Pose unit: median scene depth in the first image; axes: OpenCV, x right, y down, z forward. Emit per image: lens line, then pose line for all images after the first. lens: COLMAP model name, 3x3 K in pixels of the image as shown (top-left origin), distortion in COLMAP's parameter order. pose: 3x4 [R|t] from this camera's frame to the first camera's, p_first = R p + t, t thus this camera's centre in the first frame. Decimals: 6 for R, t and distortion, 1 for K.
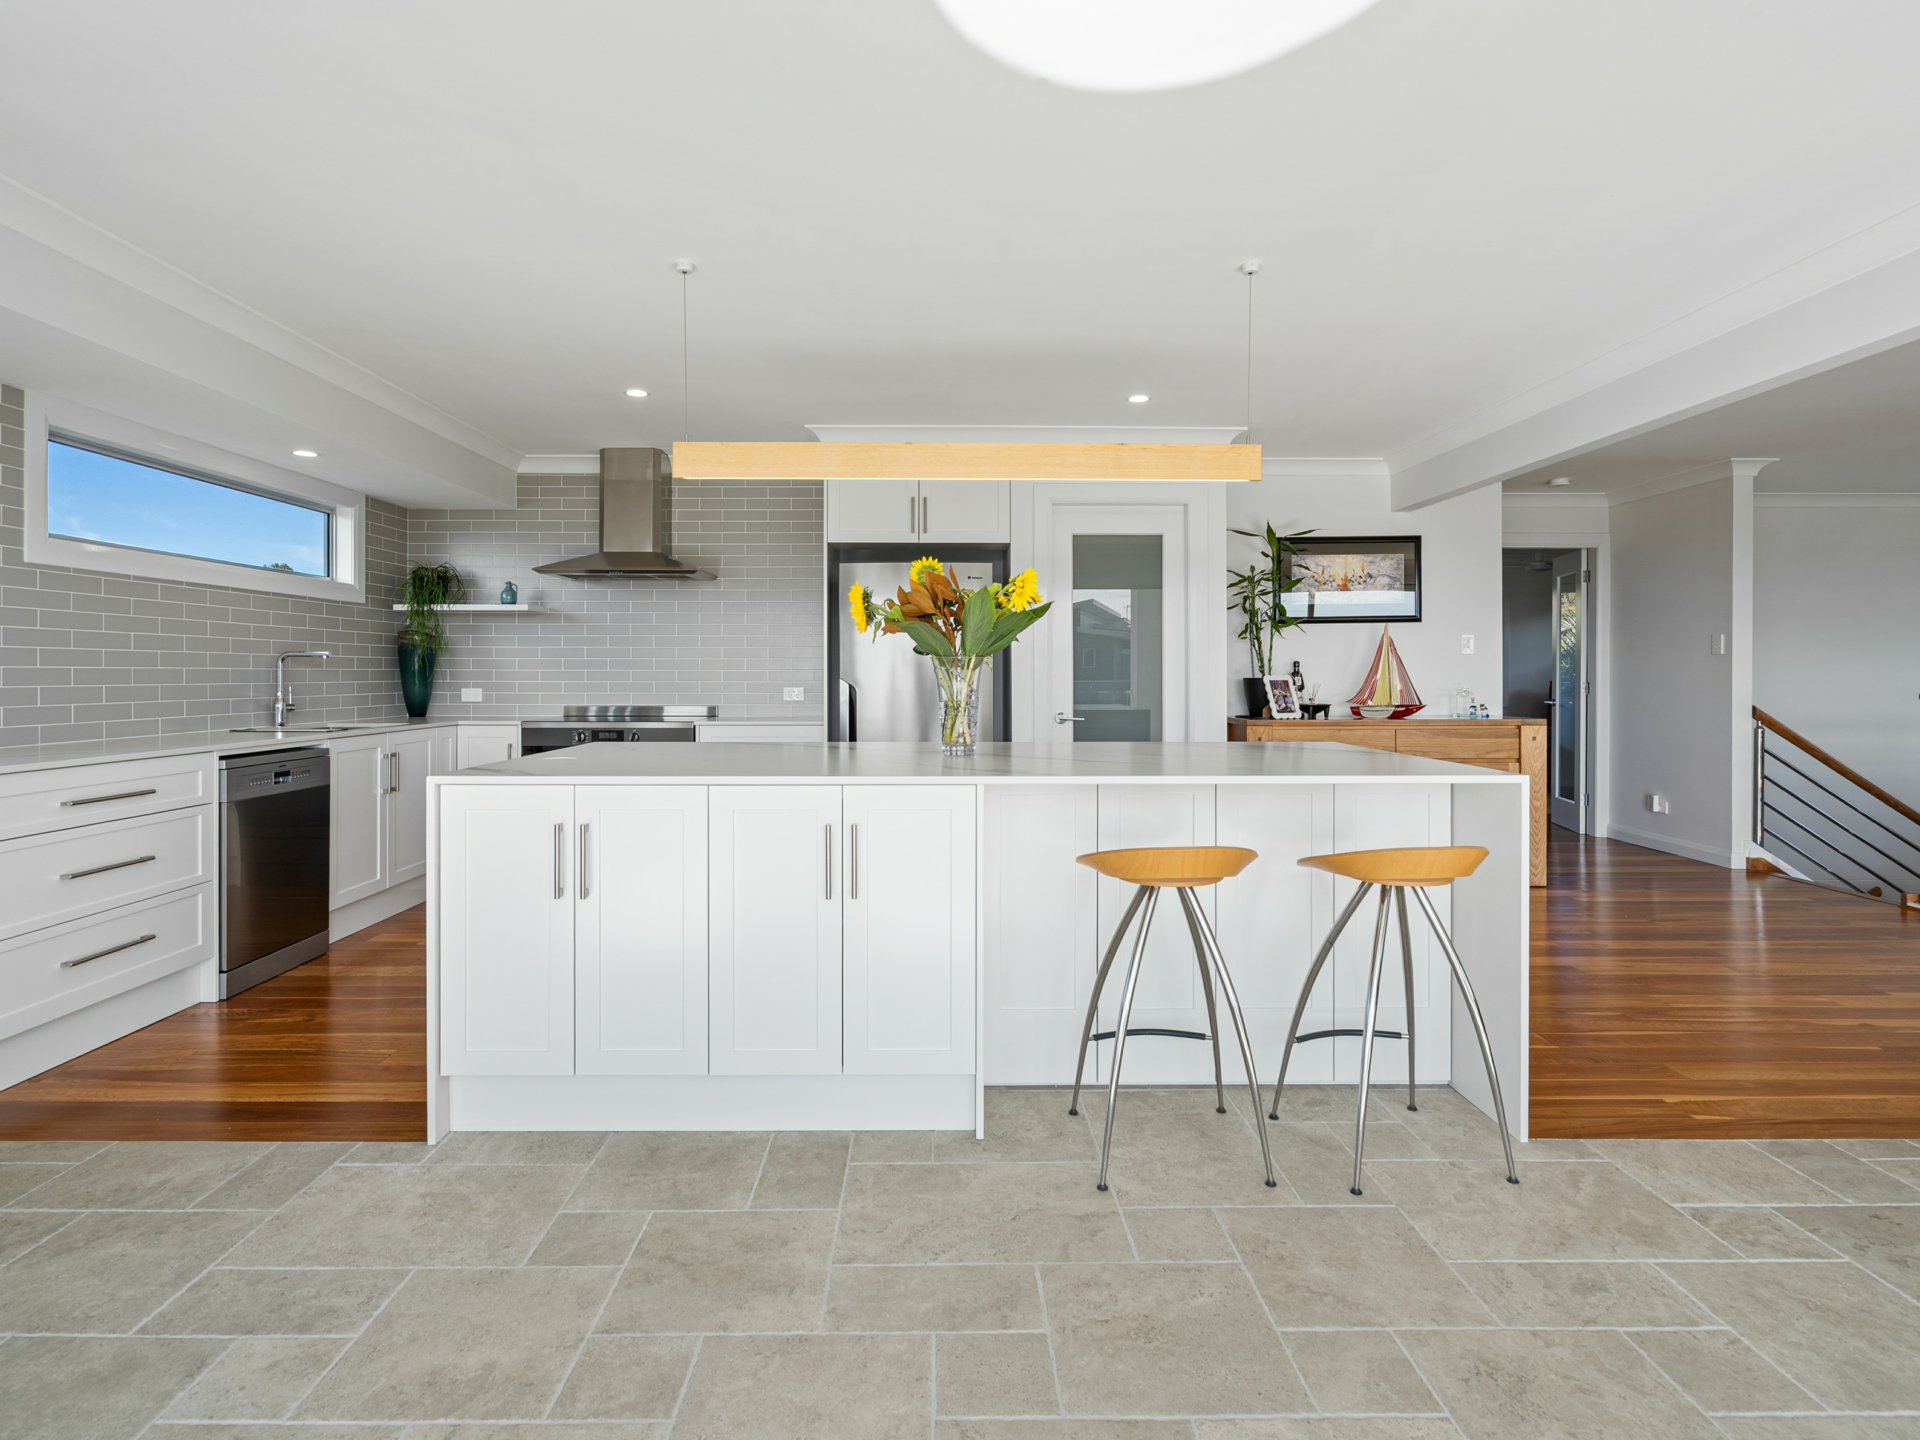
lens RADIAL K [[991.6, 0, 934.4], [0, 991.6, 677.1], [0, 0, 1]] dist [-0.001129, 0.000299]
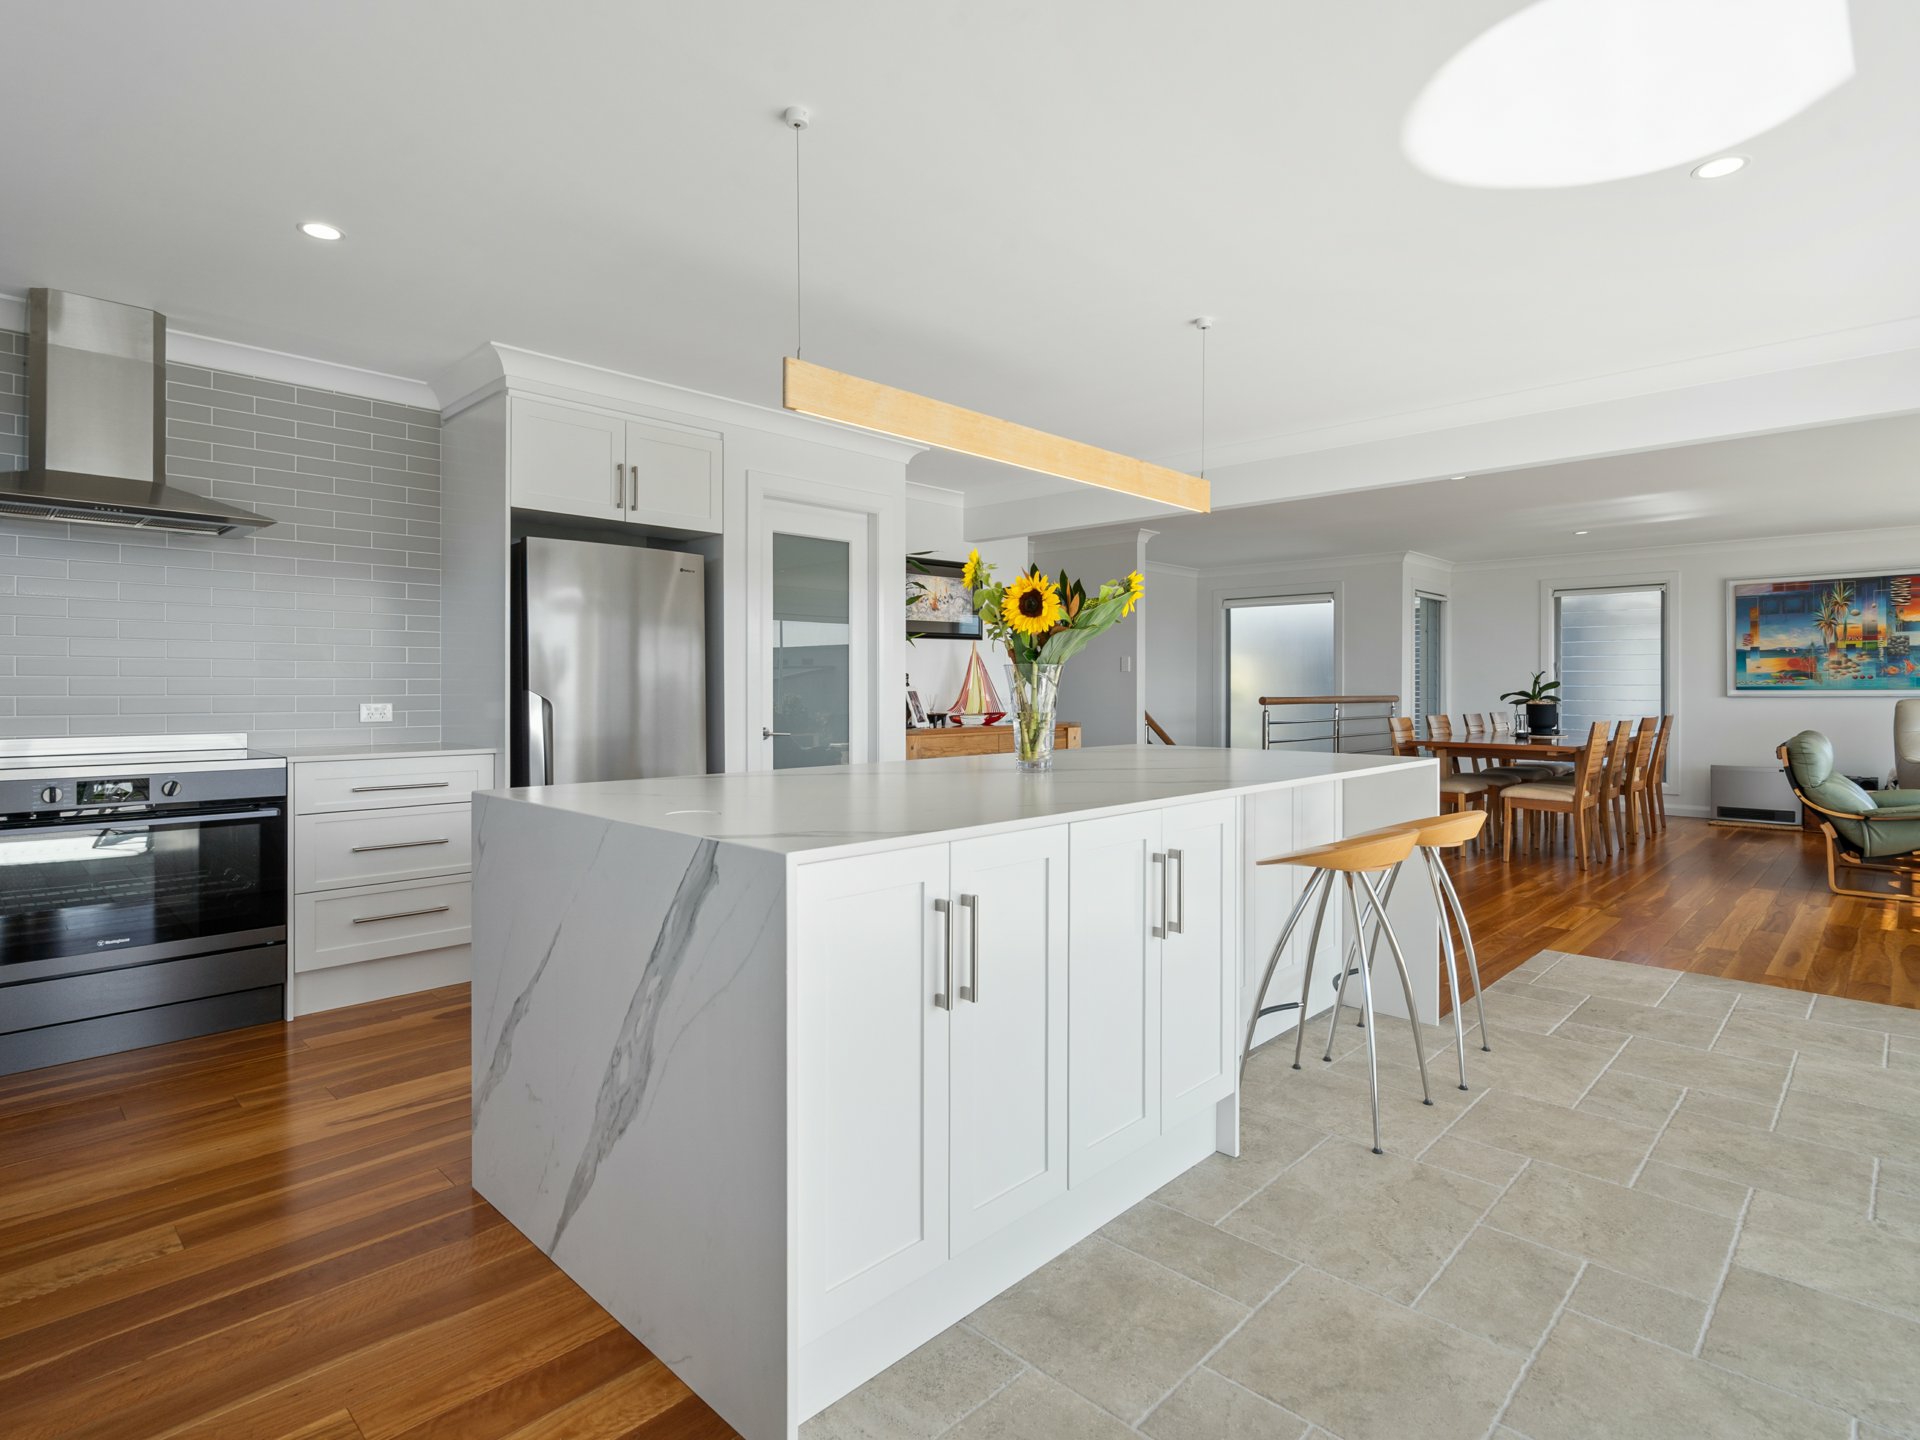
lens RADIAL K [[1001.2, 0, 957.1], [0, 1001.2, 688.1], [0, 0, 1]] dist [0.000887, 0.000765]
pose [[0.700152, -0.000891, 0.713993, -0.851323], [0.002986, 0.999994, -0.001681, 0.004023], [-0.713988, 0.003309, 0.700151, 0.501308]]
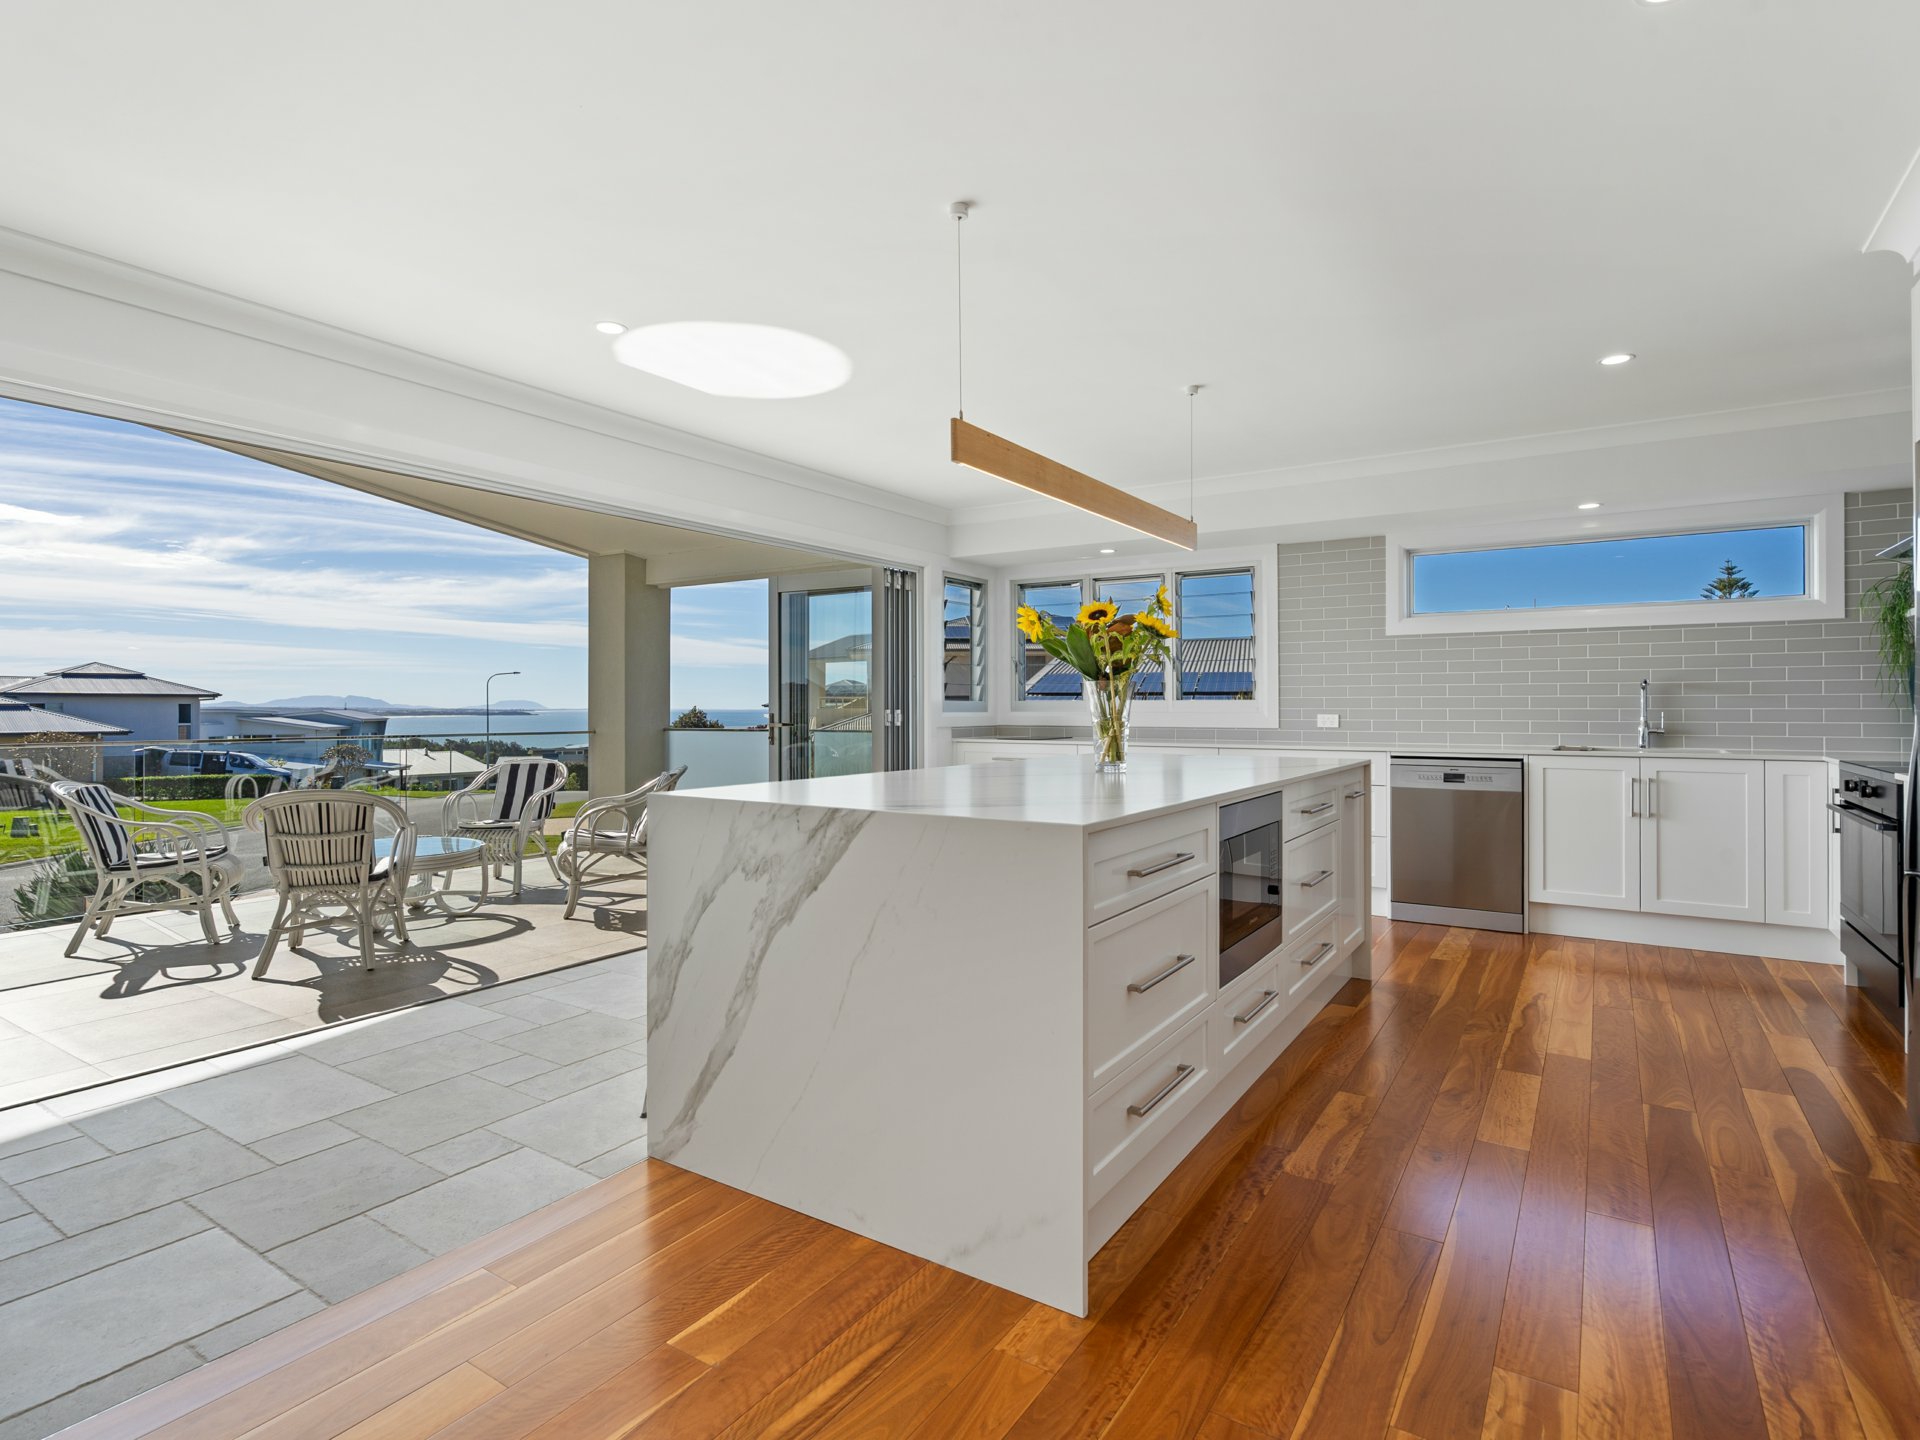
lens RADIAL K [[991.8, 0, 960.0], [0, 991.8, 720.0], [0, 0, 1]] dist [0.000883, 0.000329]
pose [[-0.548653, 0.012398, -0.835958, 1.267354], [-0.001885, 0.999869, 0.016066, 0.005072], [0.836048, 0.010390, -0.548558, 1.822312]]
